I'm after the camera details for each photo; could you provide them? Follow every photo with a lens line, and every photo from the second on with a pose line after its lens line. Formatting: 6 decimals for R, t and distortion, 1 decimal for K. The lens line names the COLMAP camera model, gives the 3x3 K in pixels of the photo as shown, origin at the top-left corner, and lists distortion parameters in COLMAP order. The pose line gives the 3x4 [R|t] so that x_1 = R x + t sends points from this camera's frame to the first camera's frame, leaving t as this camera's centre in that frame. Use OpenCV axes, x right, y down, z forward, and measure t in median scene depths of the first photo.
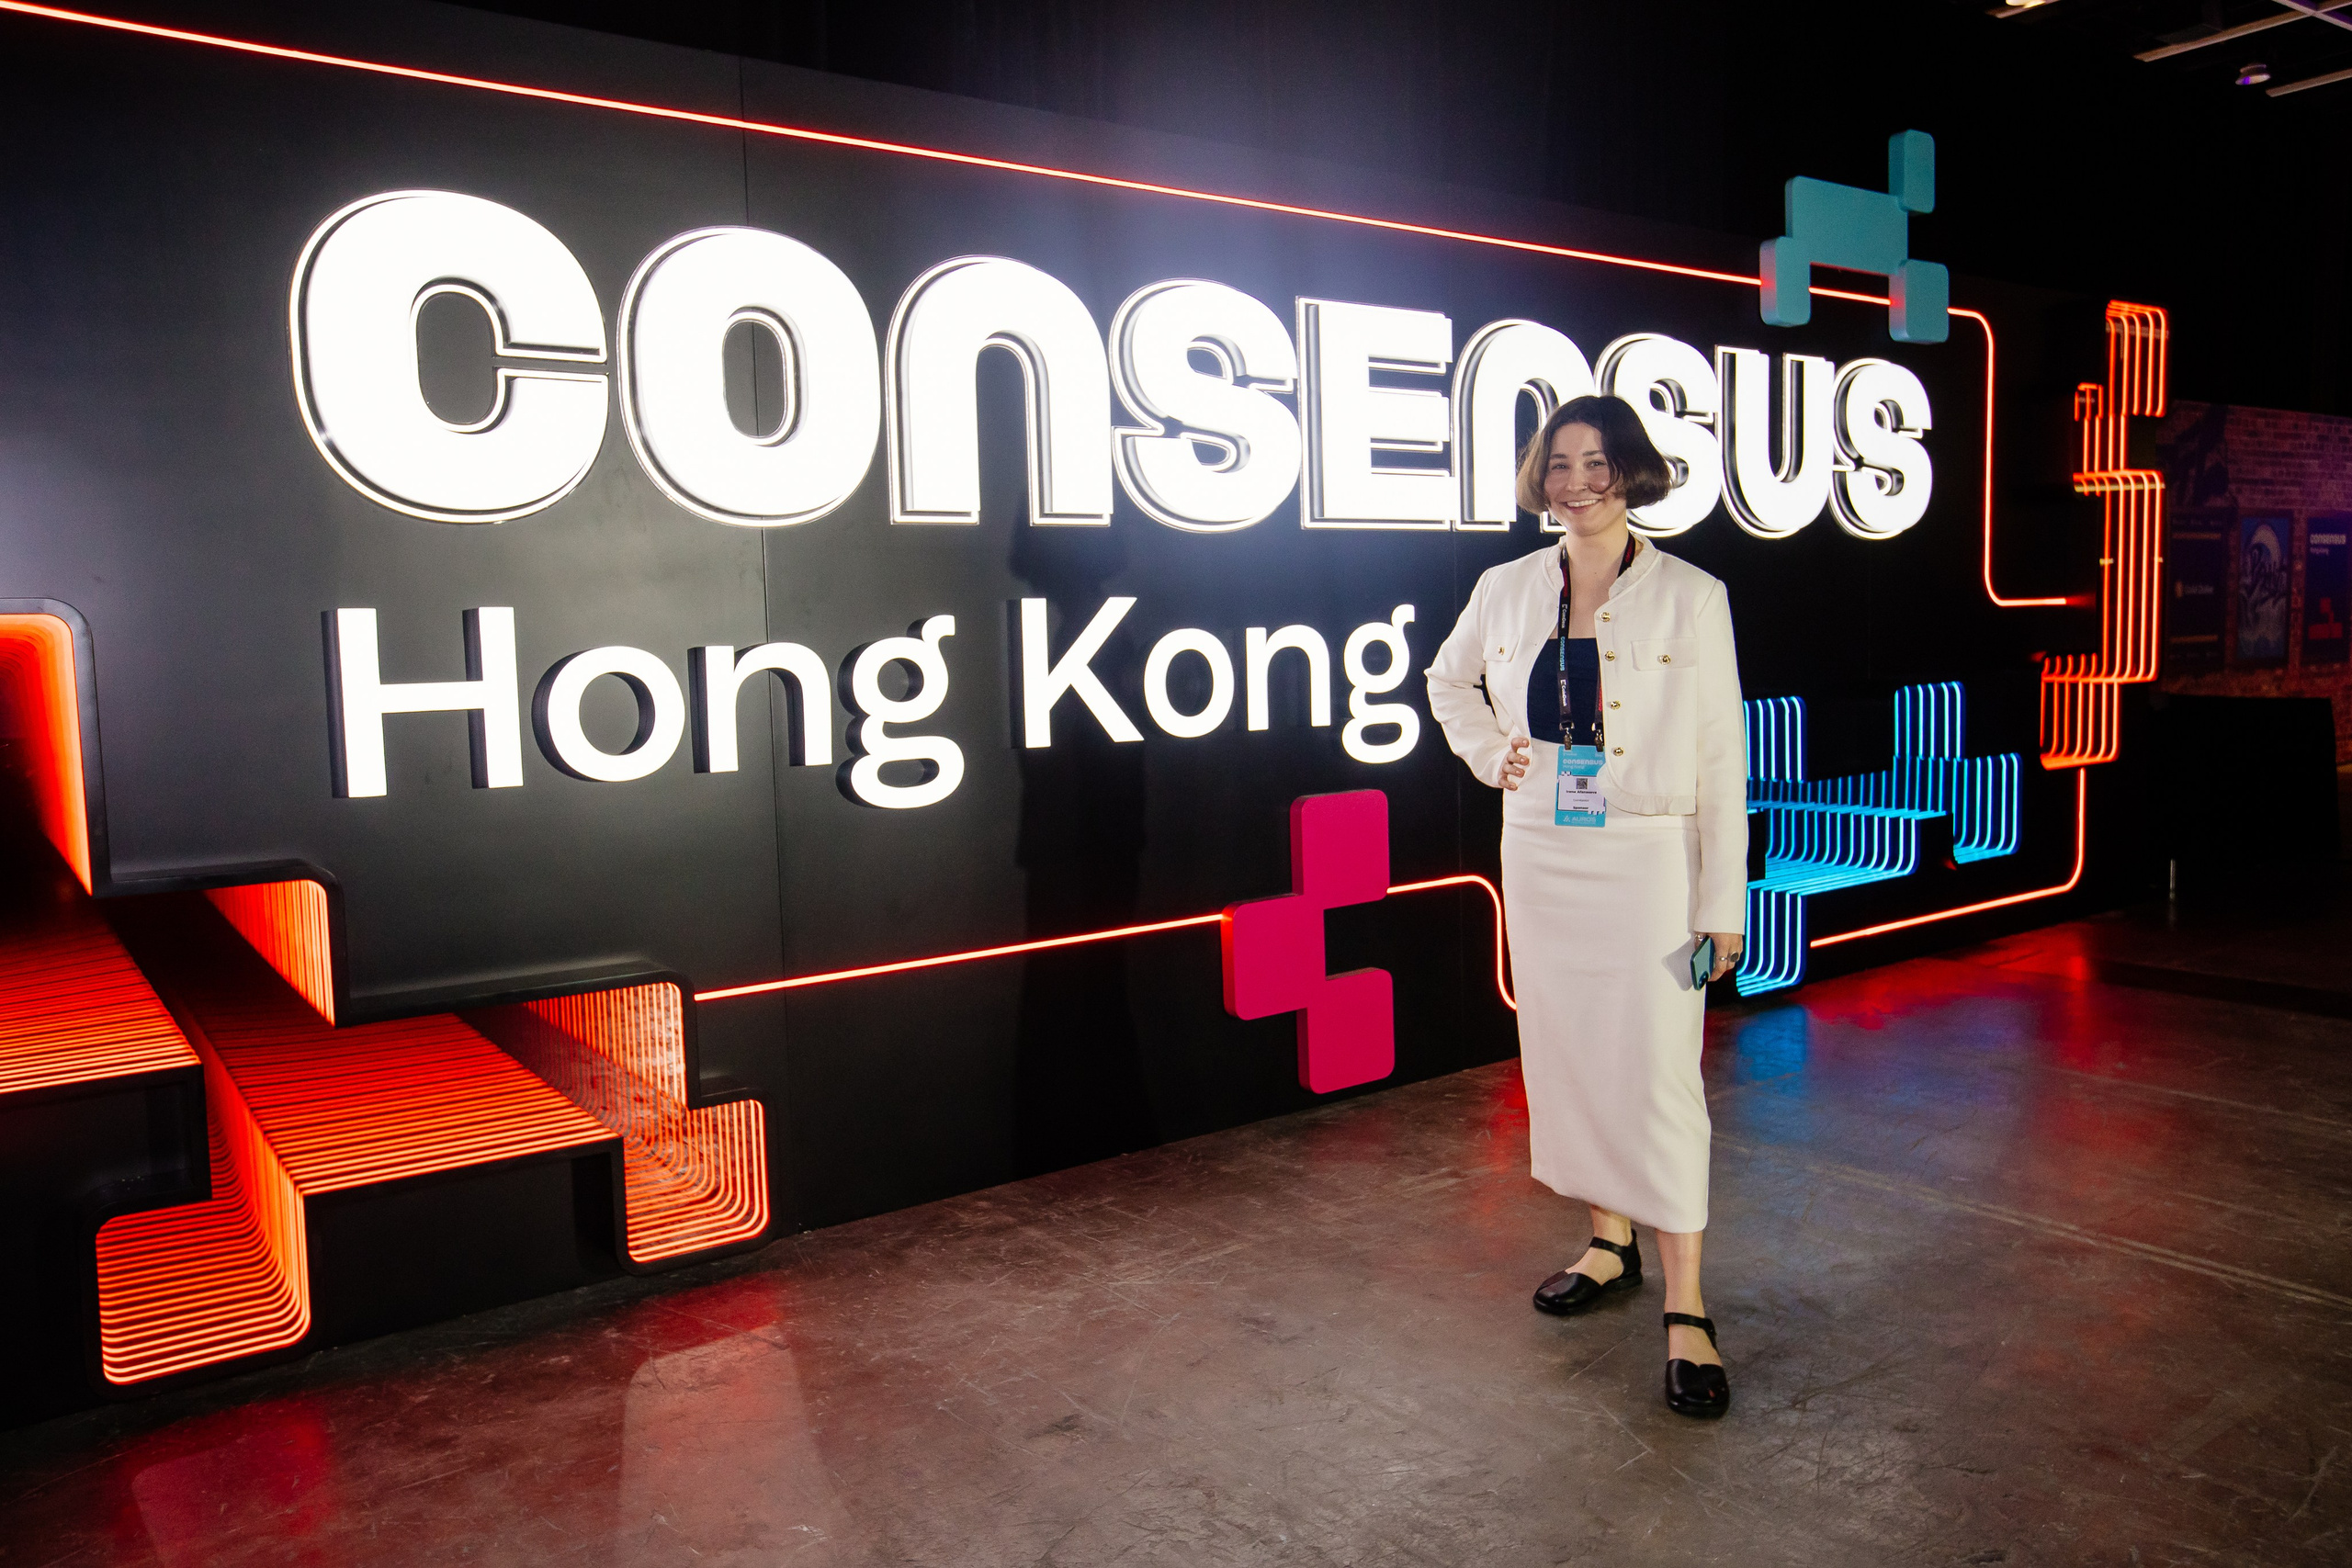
lens RADIAL K [[1847.3, 0, 1178.9], [0, 1847.3, 765.6], [0, 0, 1]] dist [-0.021474, 0.076912]
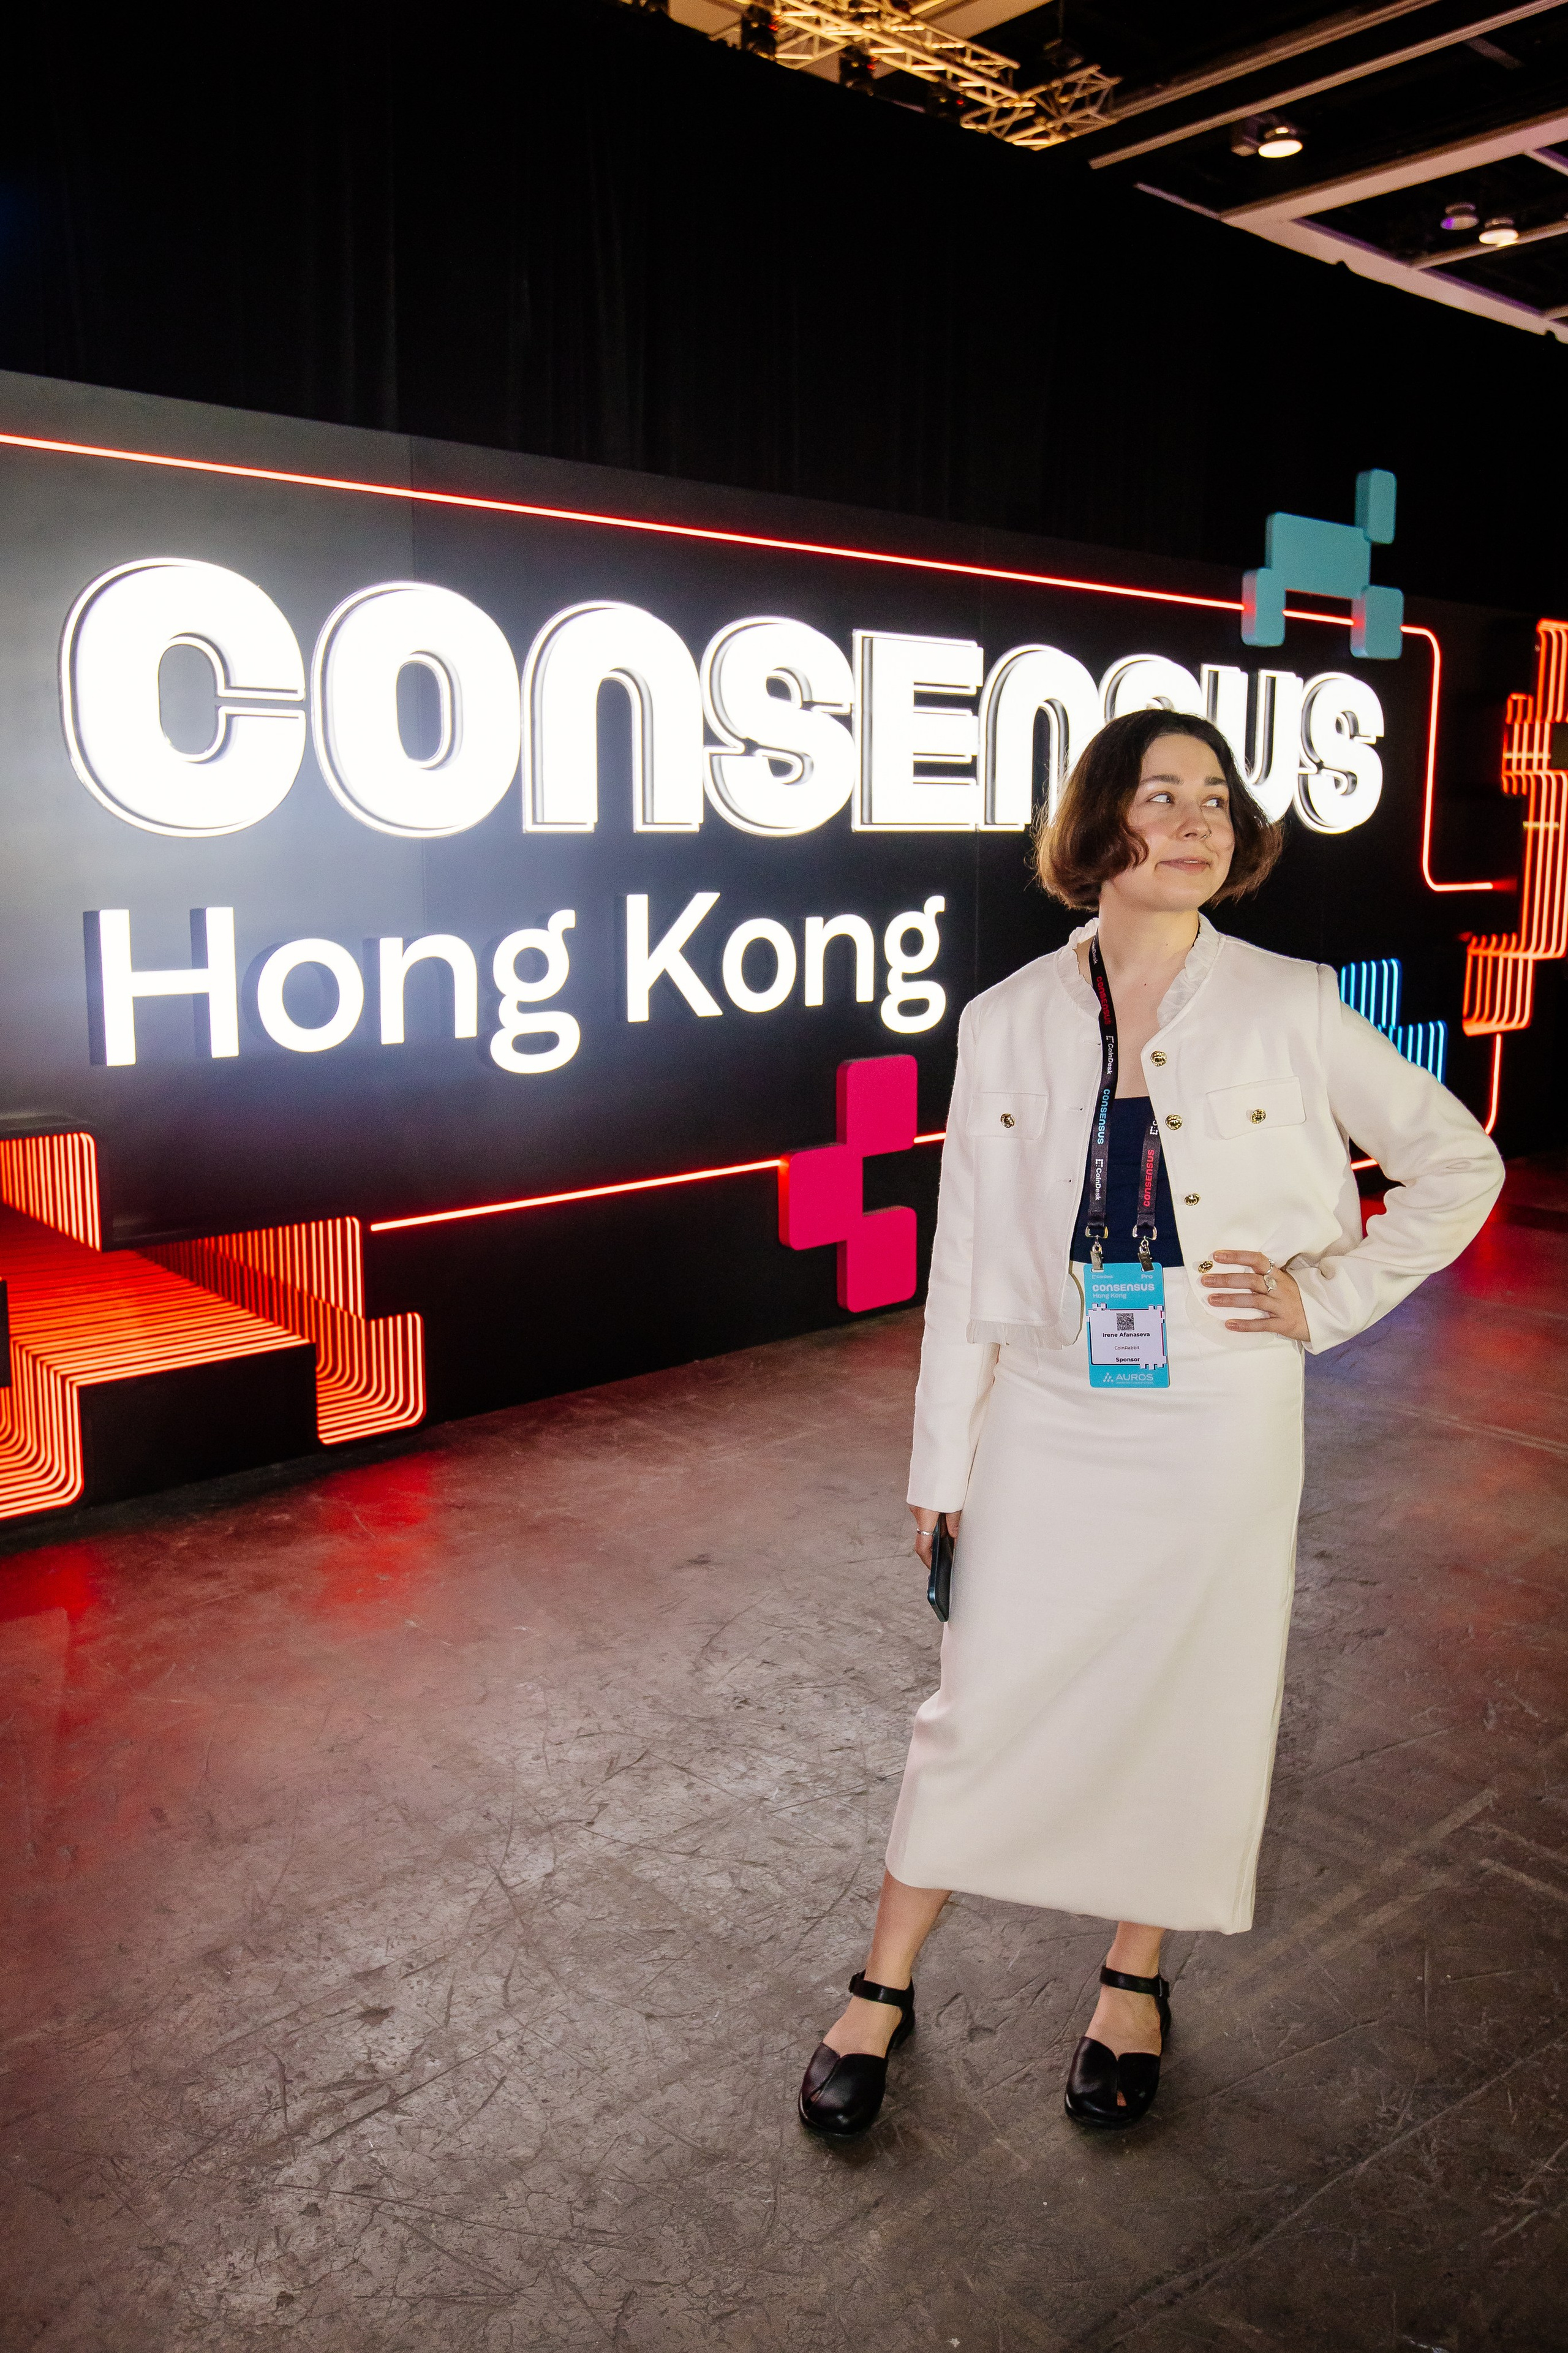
lens RADIAL K [[1962.0, 0, 773.7], [0, 1962.0, 1116.7], [0, 0, 1]] dist [-0.022802, 0.064004]
pose [[0.995878, 0.015567, 0.089355, -0.100955], [-0.022230, 0.997006, 0.074065, -0.043822], [-0.087935, -0.075746, 0.993242, -0.263228]]
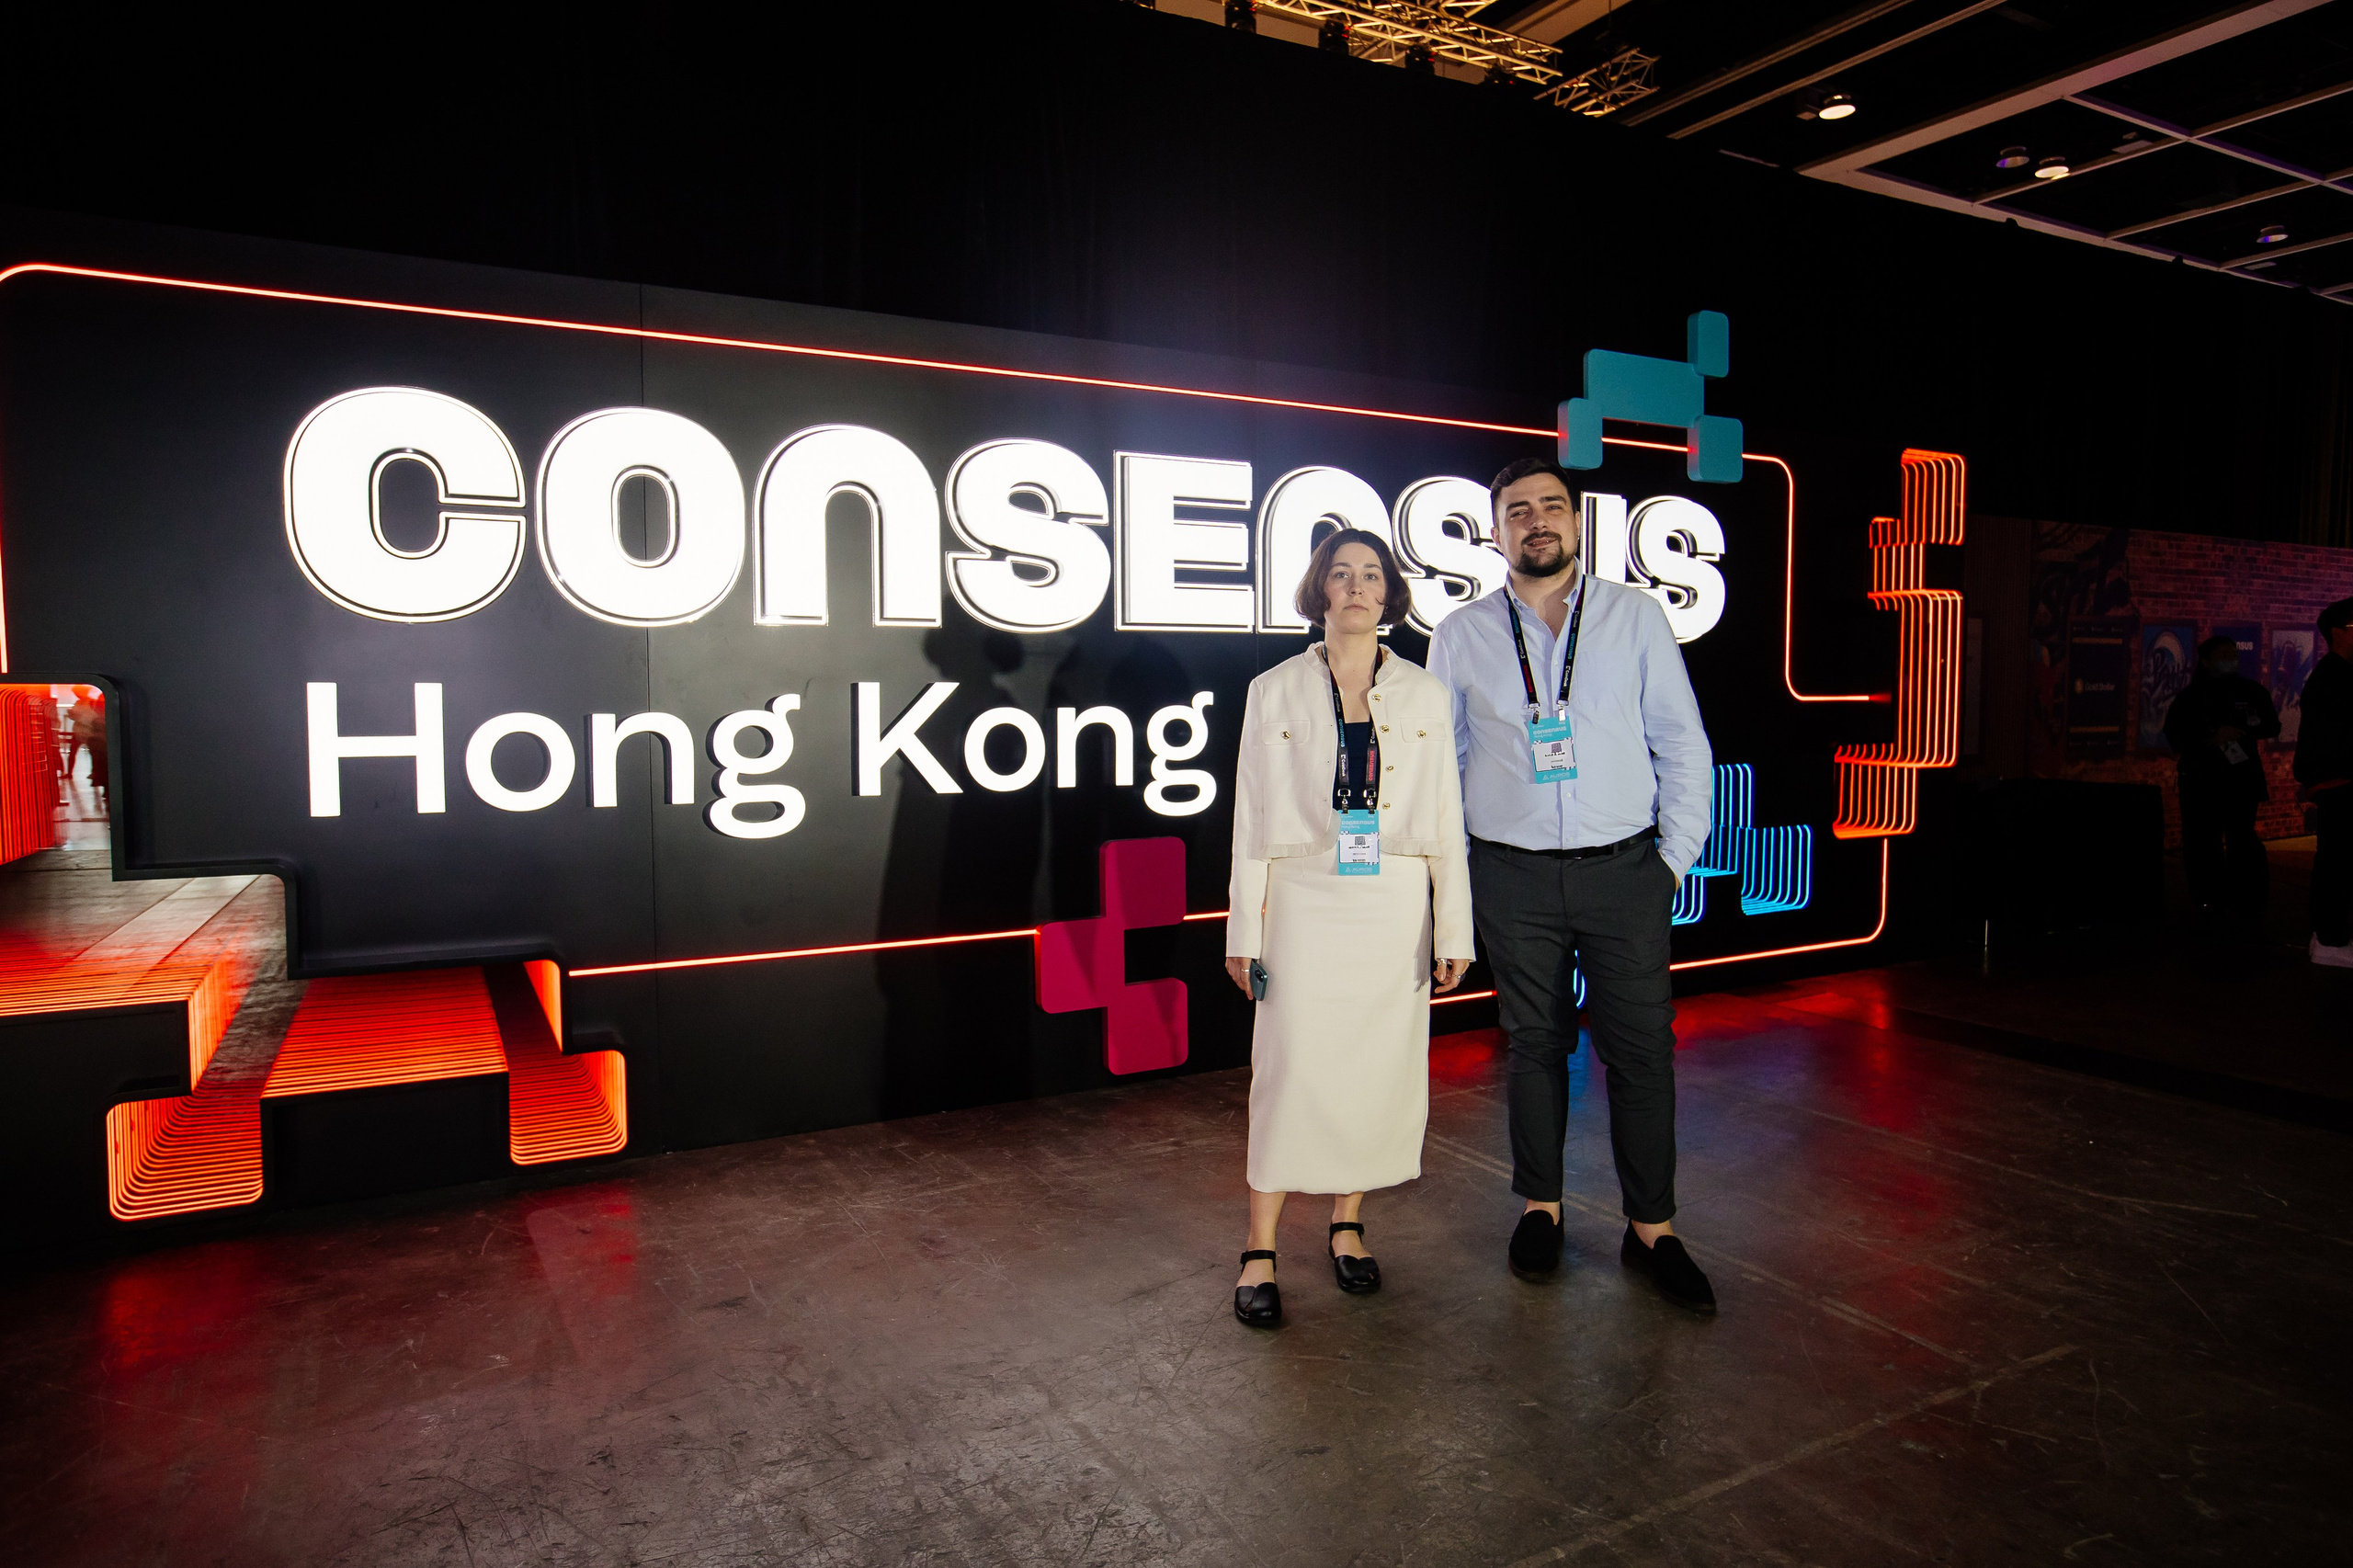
lens RADIAL K [[1537.0, 0, 1194.5], [0, 1537.0, 766.2], [0, 0, 1]] dist [-0.033676, 0.038289]
pose [[0.990353, 0.030415, -0.135190, 0.298425], [-0.033658, 0.999196, -0.021767, -0.014846], [0.134419, 0.026107, 0.990581, -0.049793]]
